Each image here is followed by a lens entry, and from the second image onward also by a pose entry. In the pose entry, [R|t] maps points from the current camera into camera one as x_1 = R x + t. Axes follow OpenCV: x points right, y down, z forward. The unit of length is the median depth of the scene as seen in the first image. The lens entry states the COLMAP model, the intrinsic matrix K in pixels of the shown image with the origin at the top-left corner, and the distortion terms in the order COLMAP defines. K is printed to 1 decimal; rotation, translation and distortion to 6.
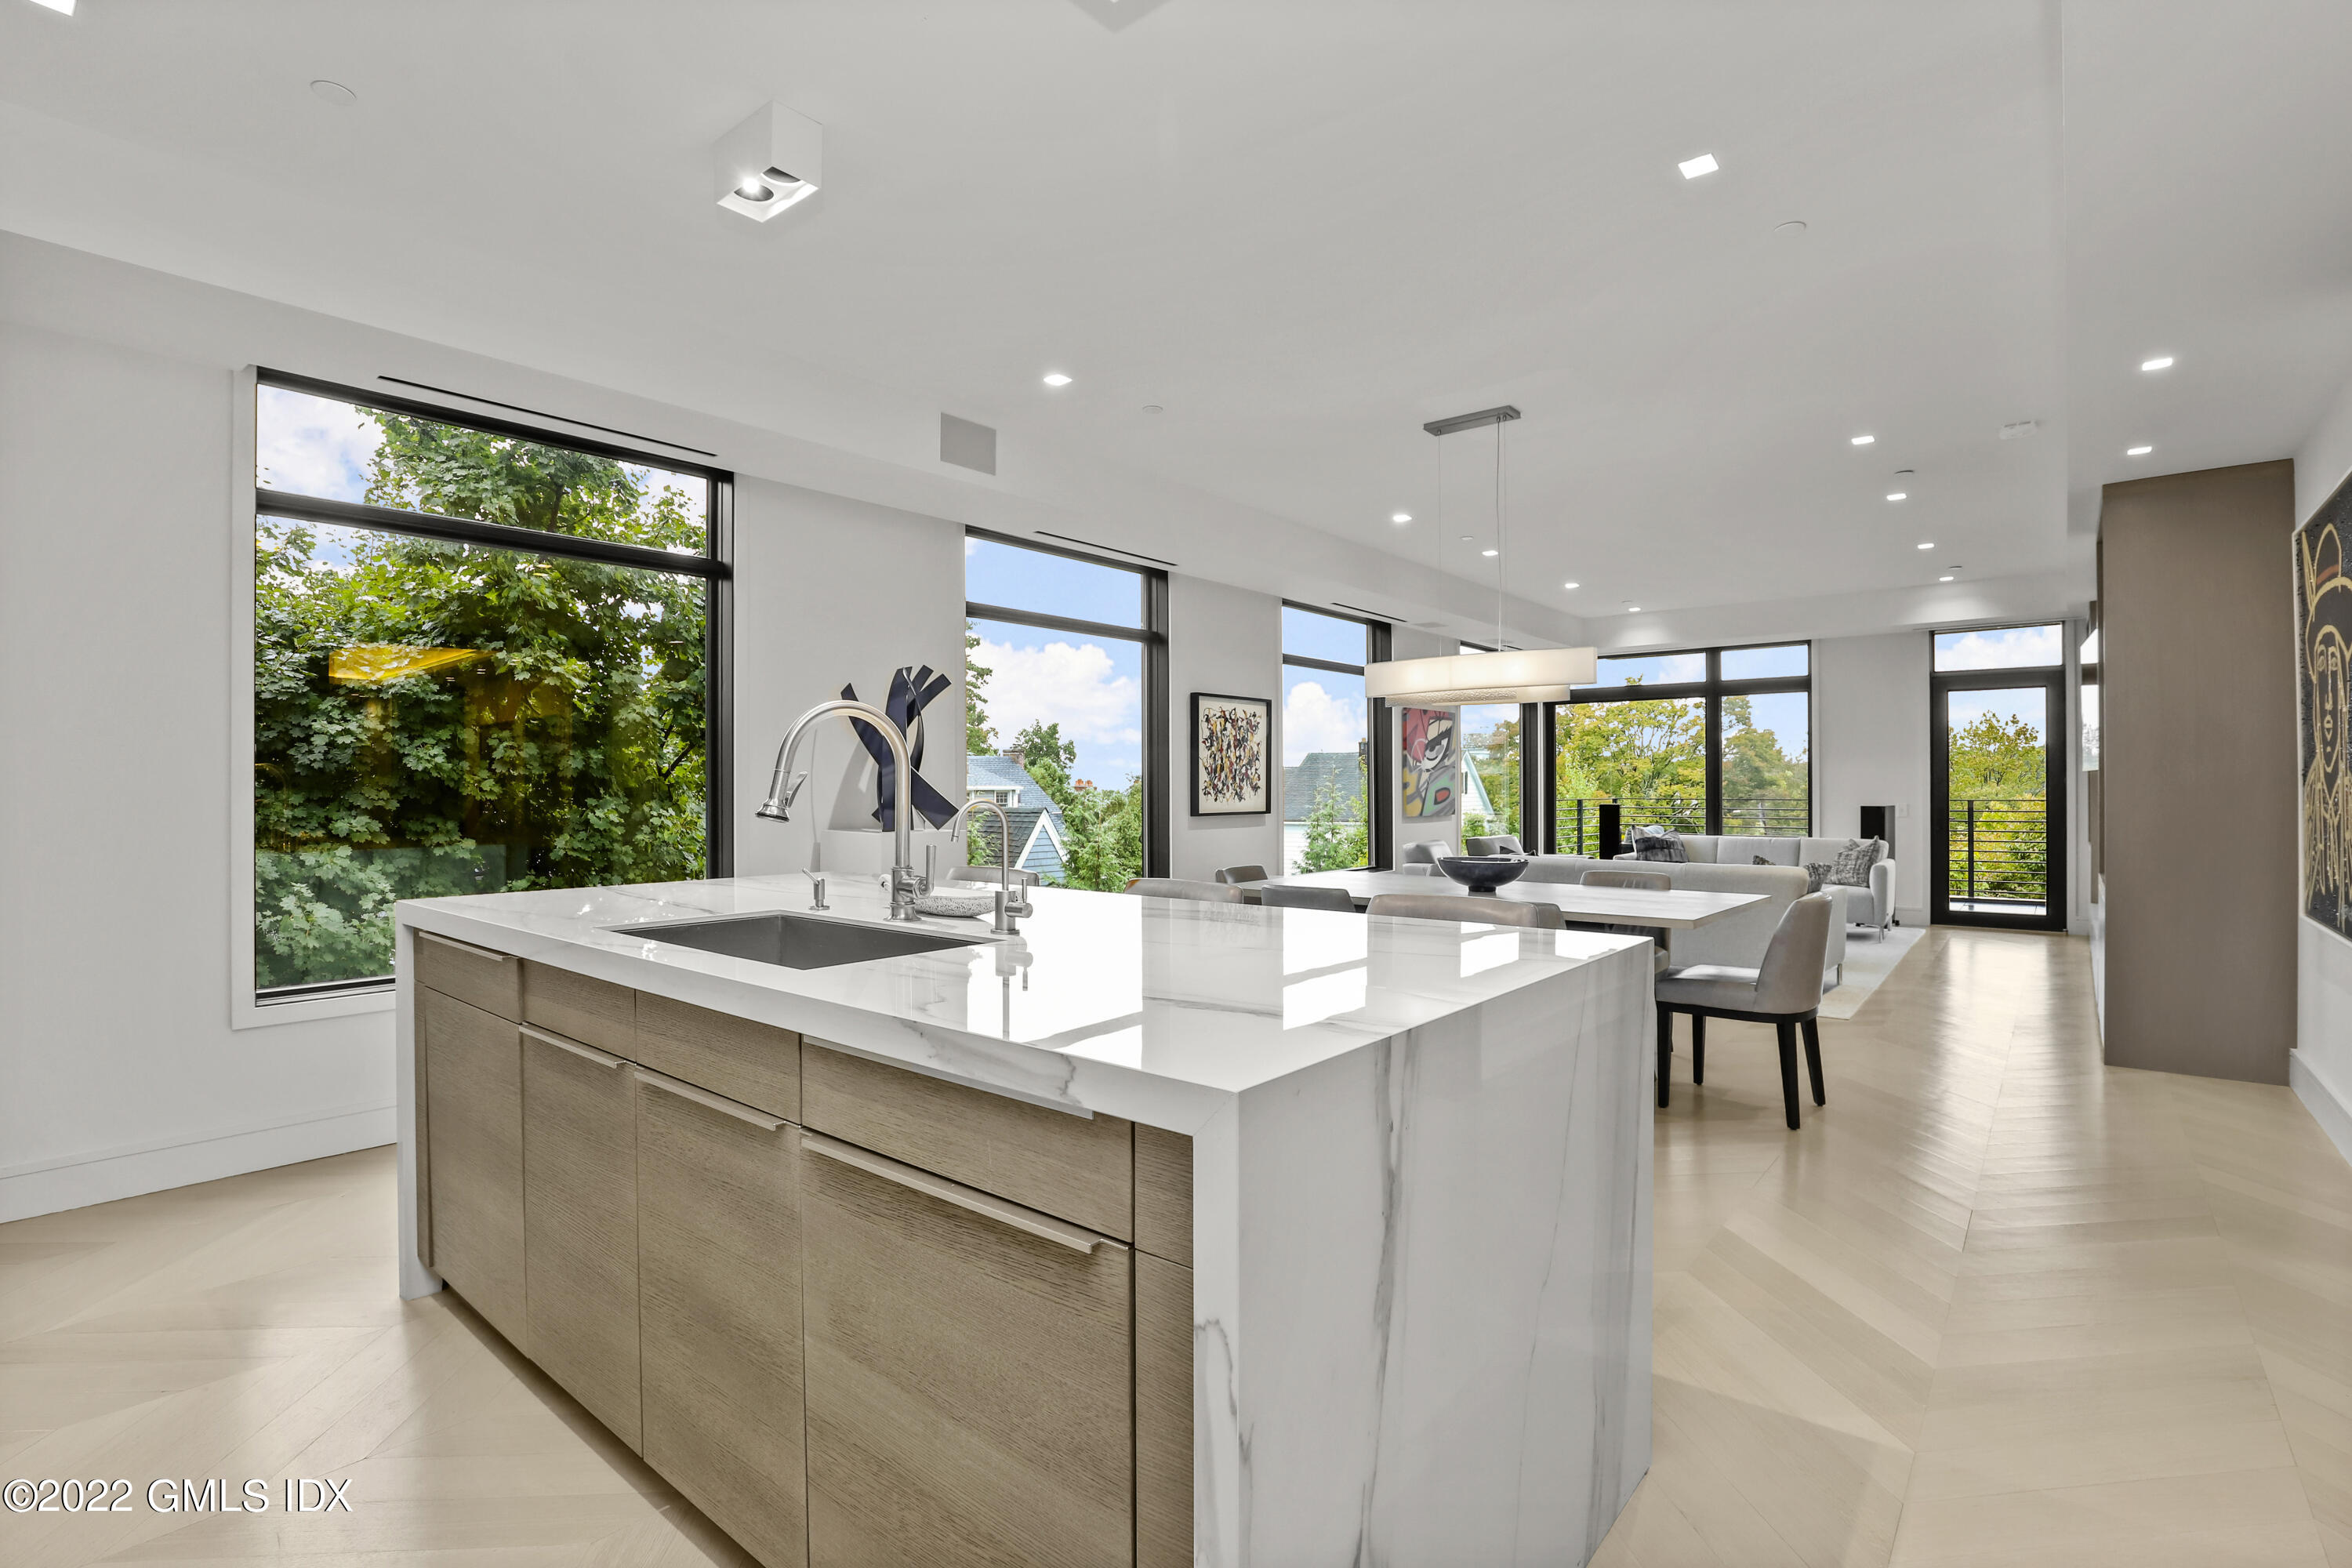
lens RADIAL K [[1096.6, 0, 1176.0], [0, 1096.6, 784.0], [0, 0, 1]] dist [-0.010127, 0.000386]
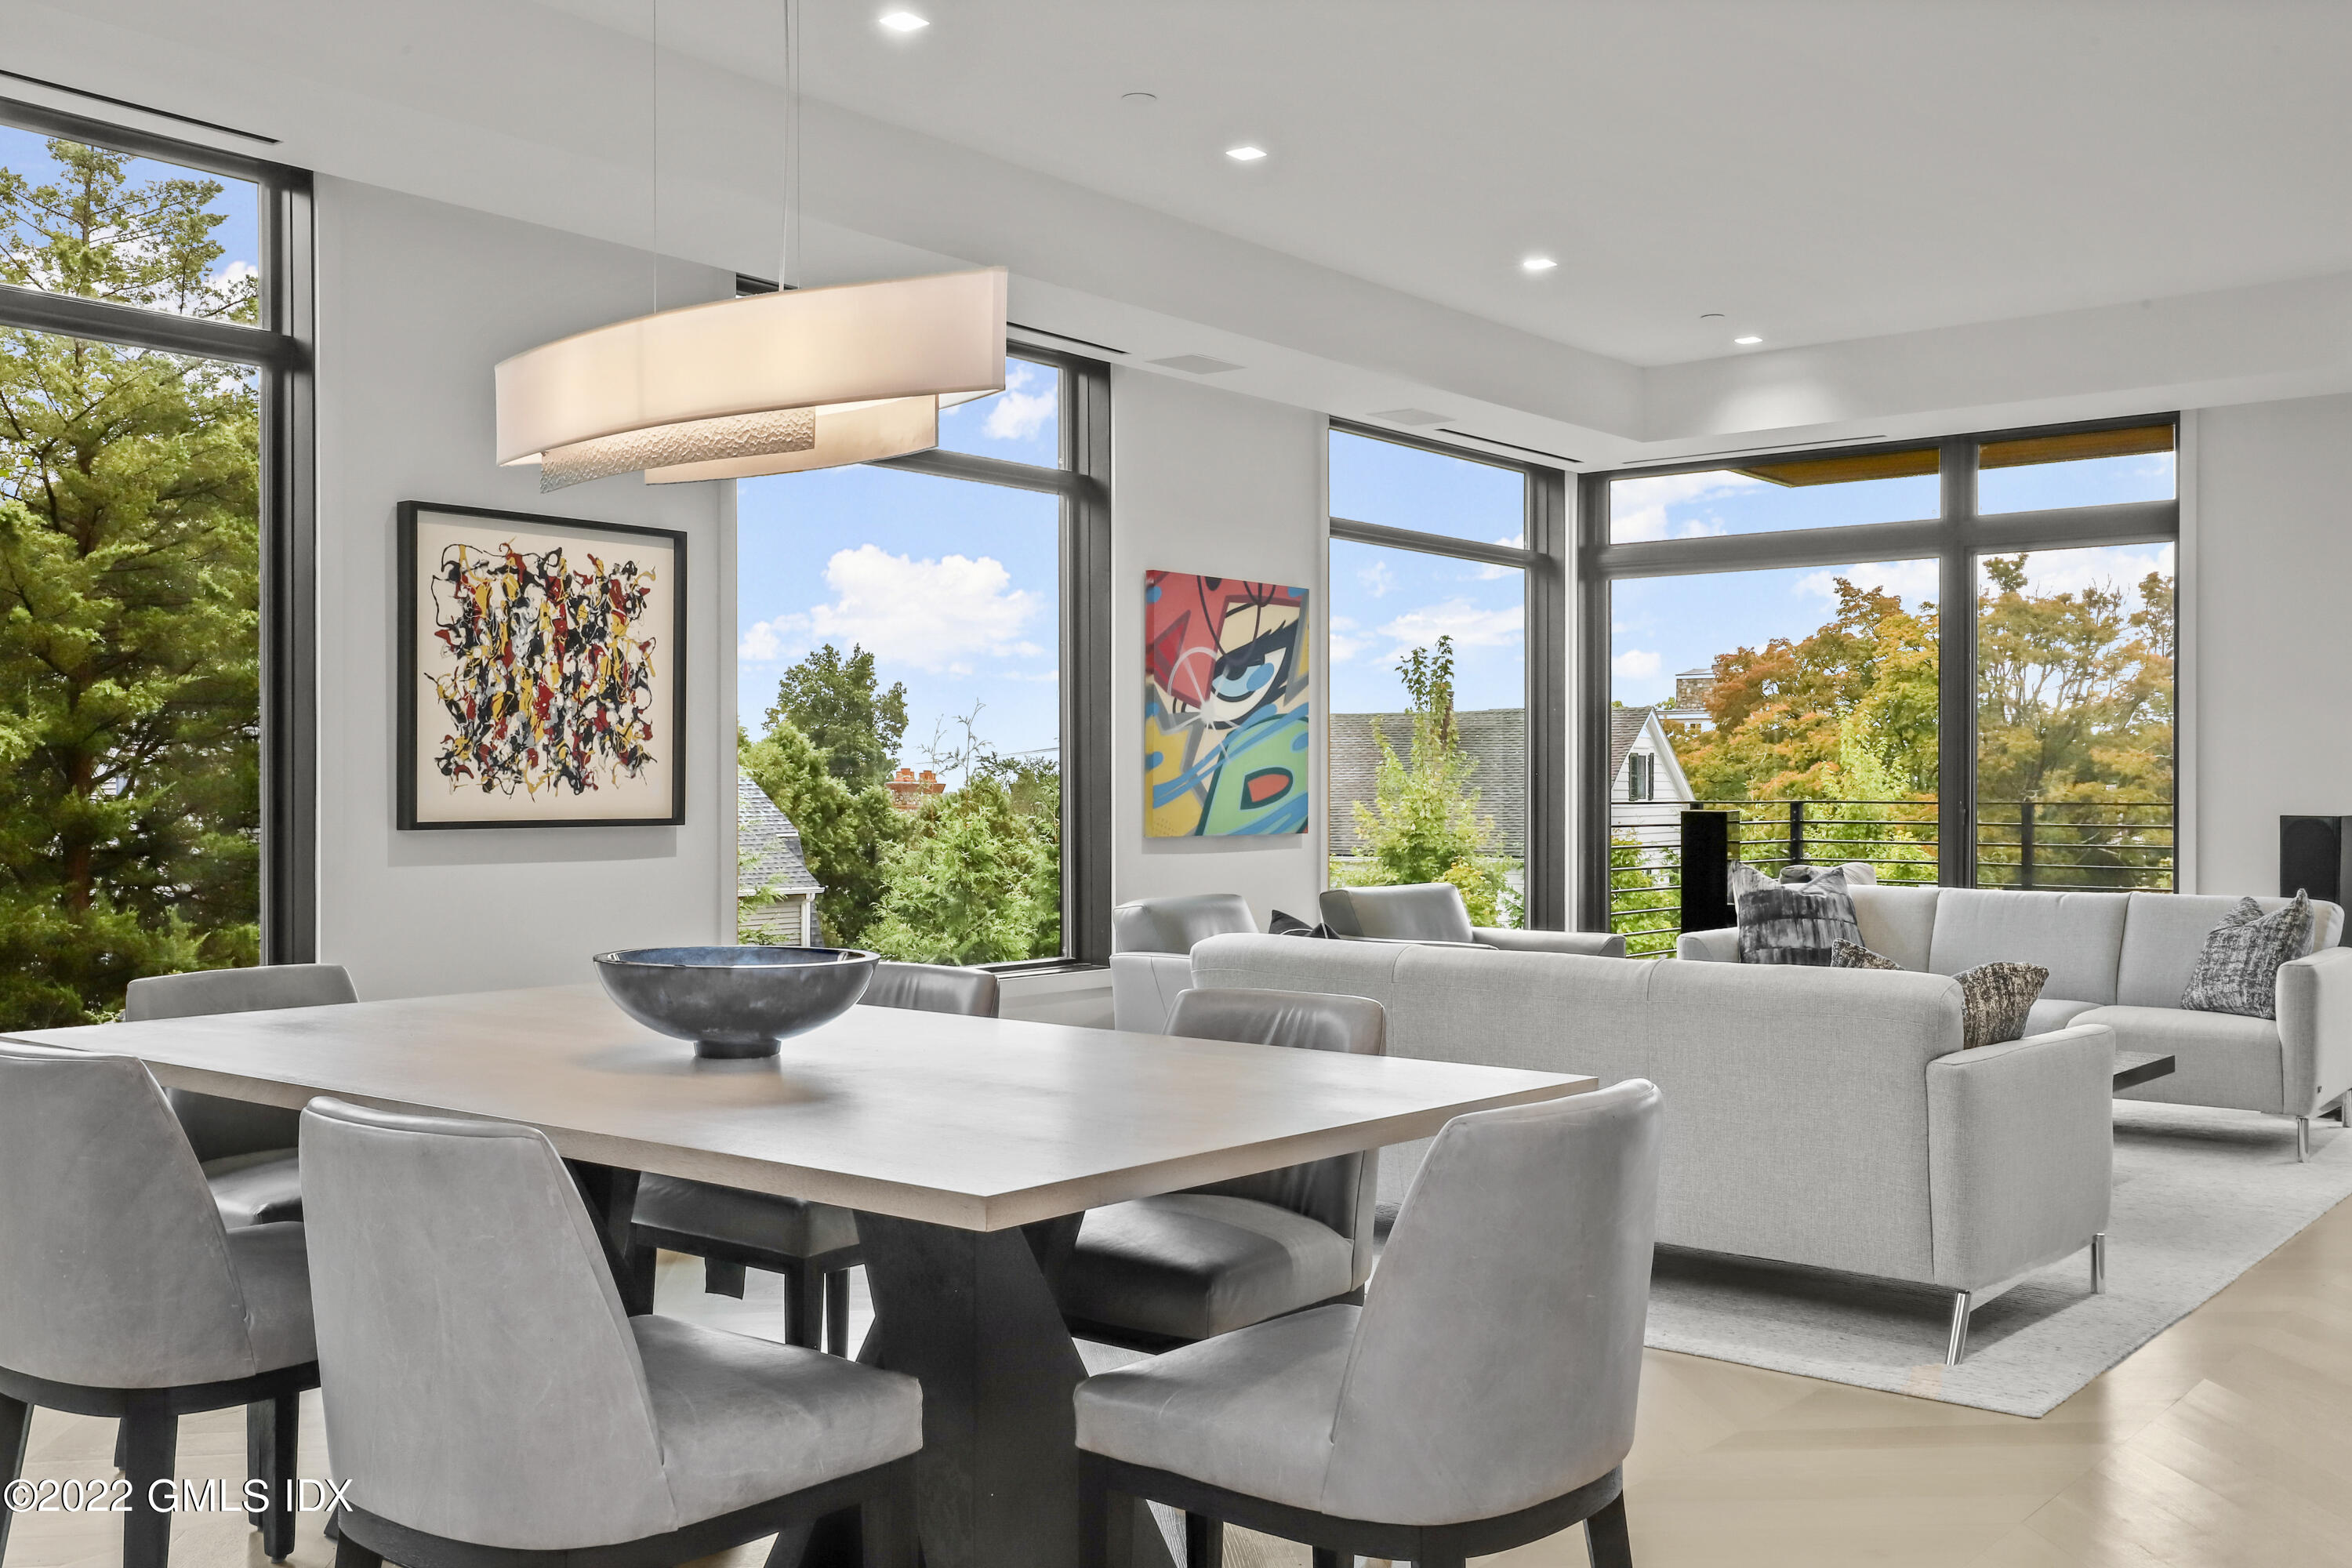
lens RADIAL K [[2140.6, 0, 1147.6], [0, 2140.6, 782.0], [0, 0, 1]] dist [0.049583, -0.003191]
pose [[0.999994, 0.003074, -0.001761, 0.208760], [-0.003073, 0.999995, 0.000253, 0.009156], [0.001761, -0.000248, 0.999998, 0.198240]]
